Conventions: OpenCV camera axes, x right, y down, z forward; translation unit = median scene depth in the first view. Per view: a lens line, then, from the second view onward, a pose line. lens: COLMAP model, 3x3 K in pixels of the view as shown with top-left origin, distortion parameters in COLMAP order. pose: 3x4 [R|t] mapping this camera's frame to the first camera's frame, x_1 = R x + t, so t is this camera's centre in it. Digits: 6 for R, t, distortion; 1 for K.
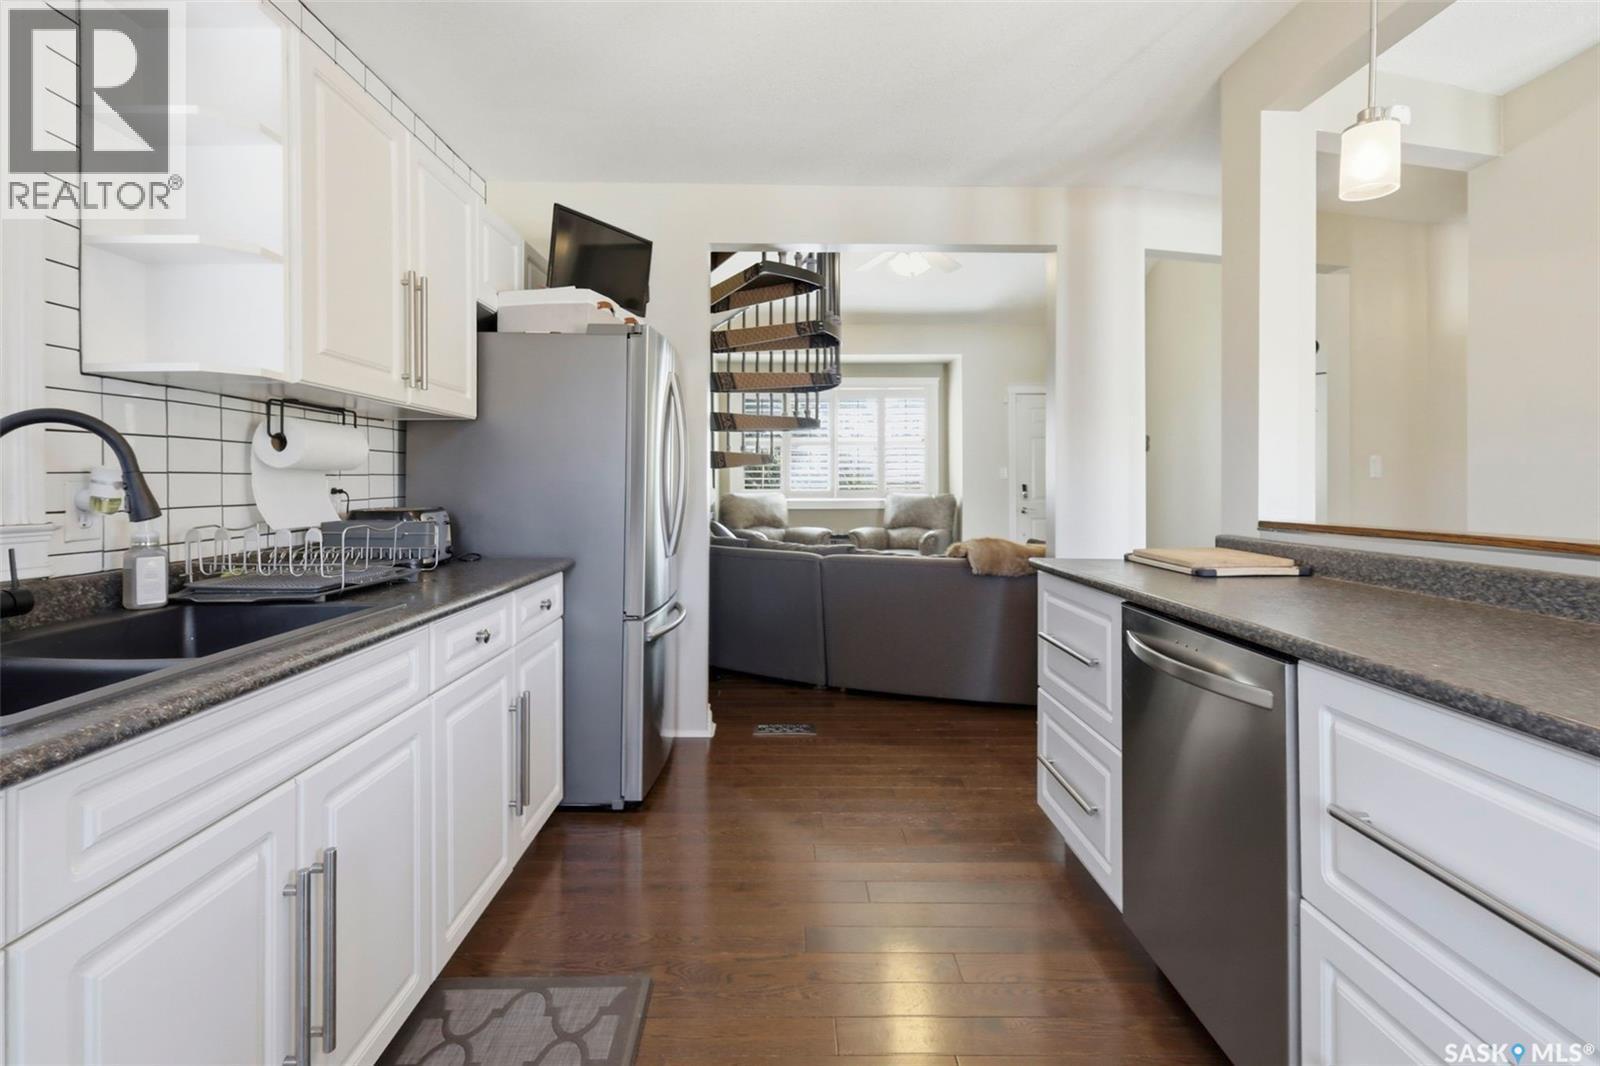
lens RADIAL K [[736.7, 0, 795.8], [0, 736.7, 486.4], [0, 0, 1]] dist [-0.000104, -0.000123]
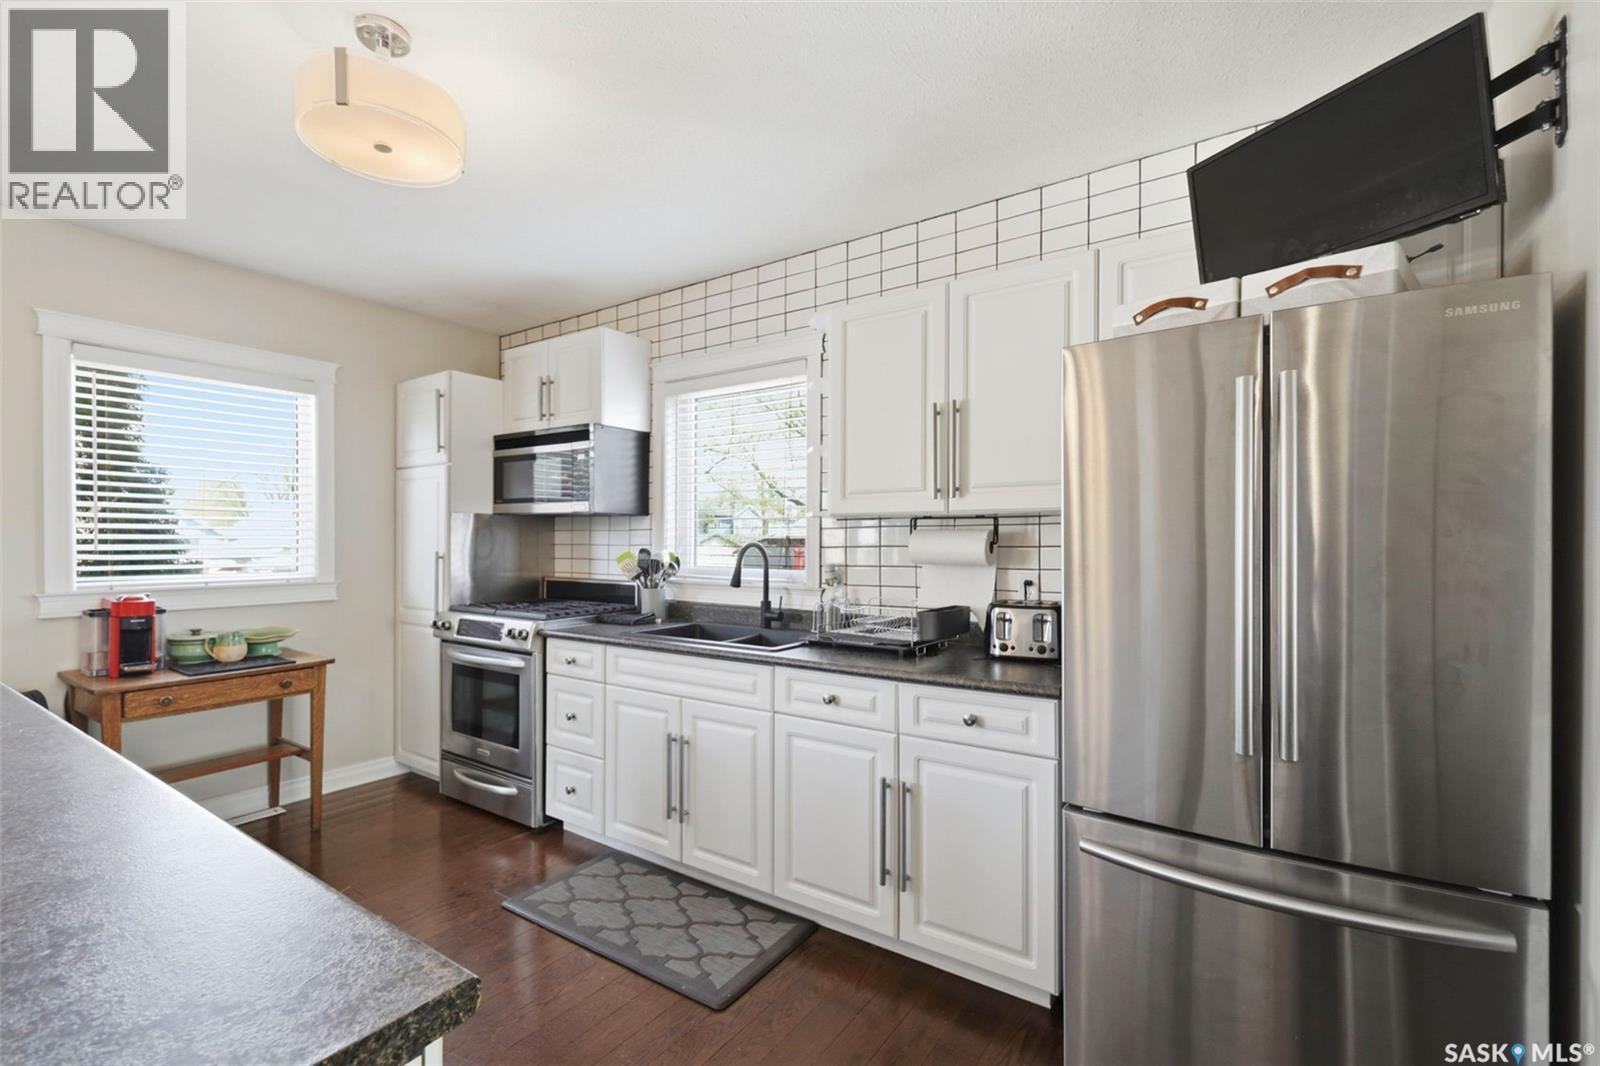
lens RADIAL K [[726.5, 0, 800.0], [0, 726.5, 533.0], [0, 0, 1]] dist [0.002099, 0.000135]
pose [[-0.587081, -0.005324, -0.809510, 0.674834], [0.000755, 0.999974, -0.007124, -0.083057], [0.809528, -0.004794, -0.587062, 1.796536]]
